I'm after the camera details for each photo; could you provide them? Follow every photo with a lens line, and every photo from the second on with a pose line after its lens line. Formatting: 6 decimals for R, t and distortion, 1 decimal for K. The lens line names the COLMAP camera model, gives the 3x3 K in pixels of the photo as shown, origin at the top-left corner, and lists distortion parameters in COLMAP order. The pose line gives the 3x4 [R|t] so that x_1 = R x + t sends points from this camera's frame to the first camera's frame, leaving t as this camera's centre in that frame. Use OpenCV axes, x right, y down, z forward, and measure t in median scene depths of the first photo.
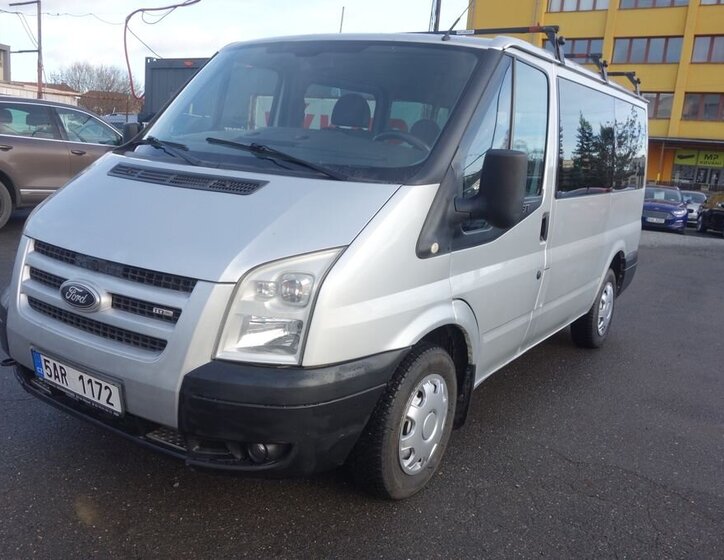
lens RADIAL K [[664.6, 0, 362.0], [0, 664.6, 280.0], [0, 0, 1]] dist [0.013492, -0.009470]
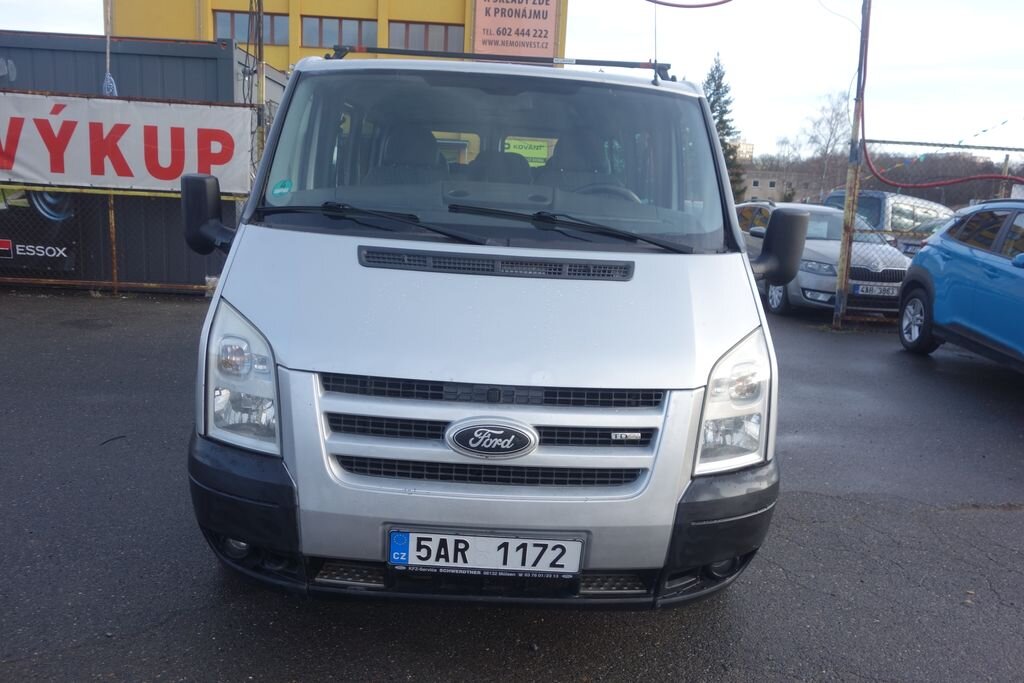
lens RADIAL K [[811.5, 0, 512.0], [0, 811.5, 341.5], [0, 0, 1]] dist [0.002768, -0.005068]
pose [[0.814217, -0.146091, 0.561880, -0.900240], [0.122368, 0.989264, 0.079890, -0.154473], [-0.567519, 0.003708, 0.823352, 0.239829]]
